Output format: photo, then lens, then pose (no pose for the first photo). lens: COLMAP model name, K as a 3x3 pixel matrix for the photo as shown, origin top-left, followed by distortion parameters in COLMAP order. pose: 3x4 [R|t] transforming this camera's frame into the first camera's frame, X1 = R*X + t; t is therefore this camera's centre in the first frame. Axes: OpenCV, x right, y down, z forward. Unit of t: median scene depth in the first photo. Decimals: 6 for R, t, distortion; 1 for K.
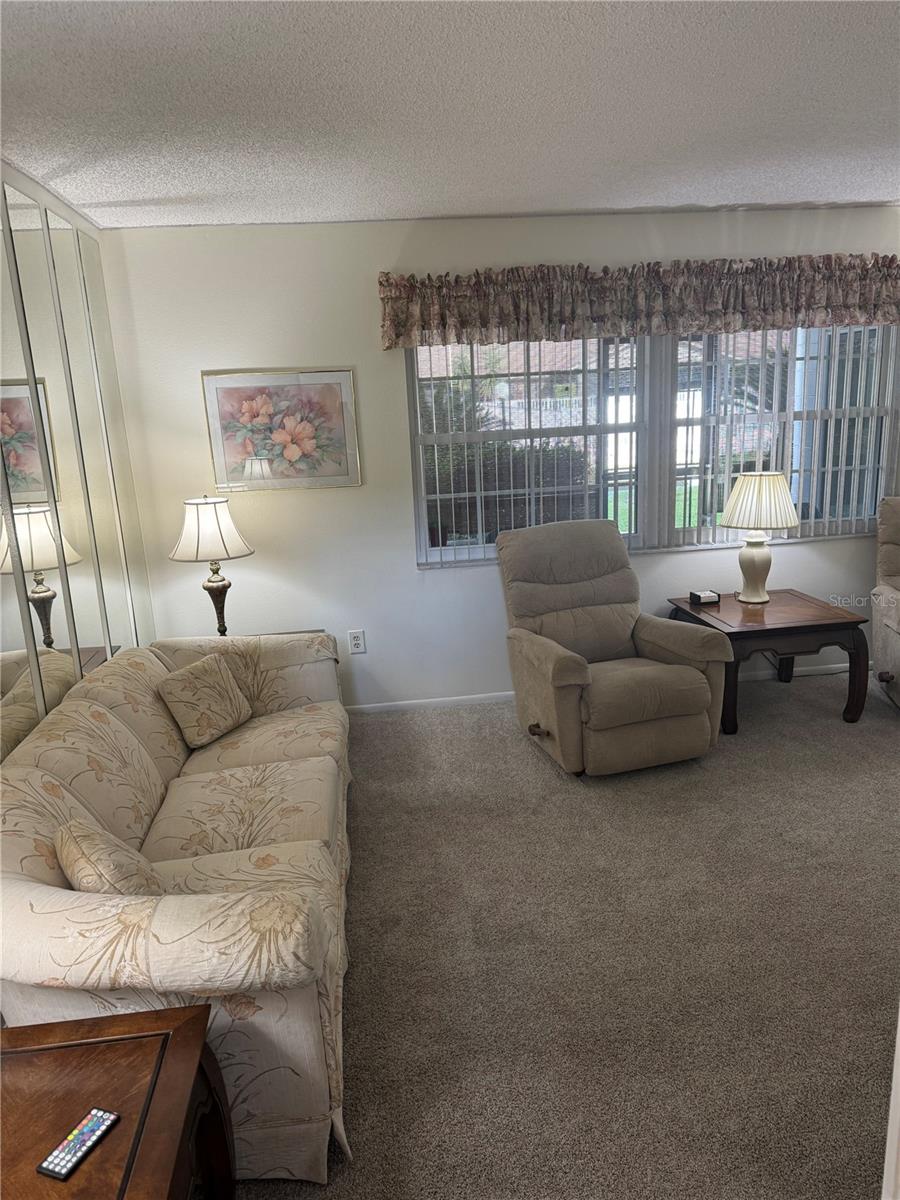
lens RADIAL K [[834.5, 0, 444.3], [0, 834.5, 599.9], [0, 0, 1]] dist [0.021803, -0.036279]
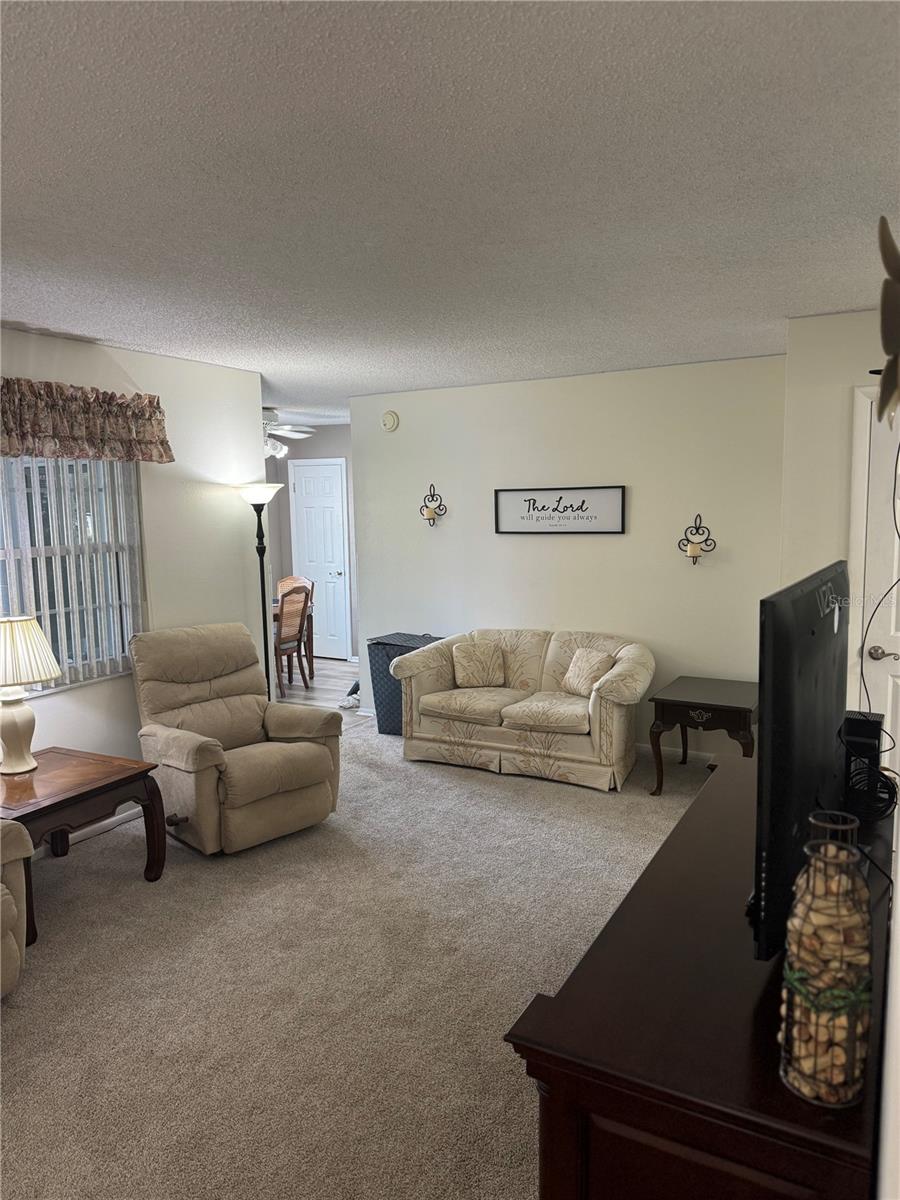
lens RADIAL K [[834.5, 0, 444.3], [0, 834.5, 599.9], [0, 0, 1]] dist [0.021803, -0.036279]
pose [[0.586191, -0.055490, 0.808270, -0.046350], [0.187667, 0.979818, -0.068836, -0.029840], [-0.788138, 0.192036, 0.584775, 0.157485]]
